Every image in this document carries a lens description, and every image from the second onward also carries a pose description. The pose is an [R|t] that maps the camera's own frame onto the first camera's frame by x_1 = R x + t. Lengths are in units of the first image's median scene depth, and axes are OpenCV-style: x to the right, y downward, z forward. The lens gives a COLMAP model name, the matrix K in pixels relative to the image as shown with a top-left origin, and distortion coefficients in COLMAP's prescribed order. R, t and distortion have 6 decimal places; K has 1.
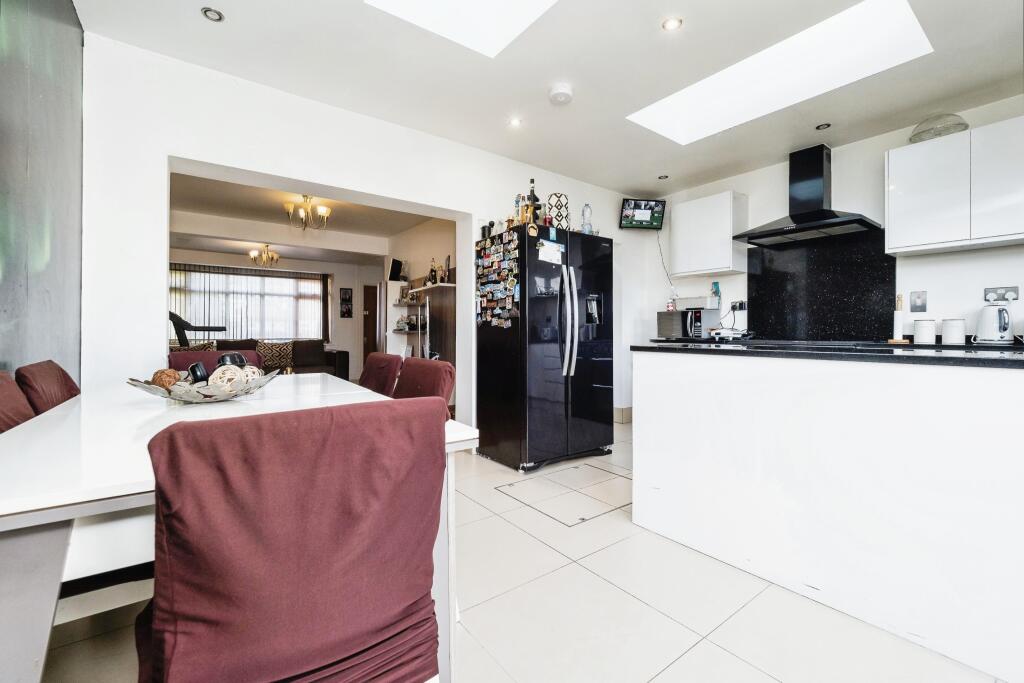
lens RADIAL K [[443.1, 0, 512.0], [0, 443.1, 334.6], [0, 0, 1]] dist [-0.000849, 0.000252]
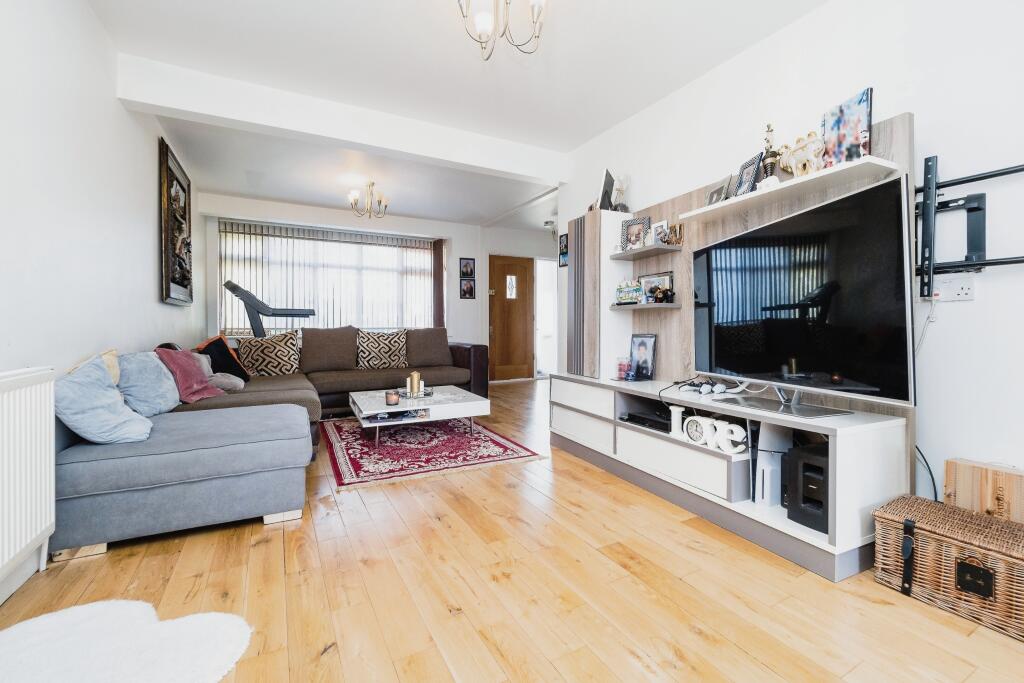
lens RADIAL K [[443.1, 0, 515.9], [0, 443.1, 333.5], [0, 0, 1]] dist [-0.000849, 0.000252]
pose [[0.989268, -0.001849, -0.146098, -0.215501], [0.003427, 0.999939, 0.010547, 0.012727], [0.146069, -0.010934, 0.989214, 0.333453]]
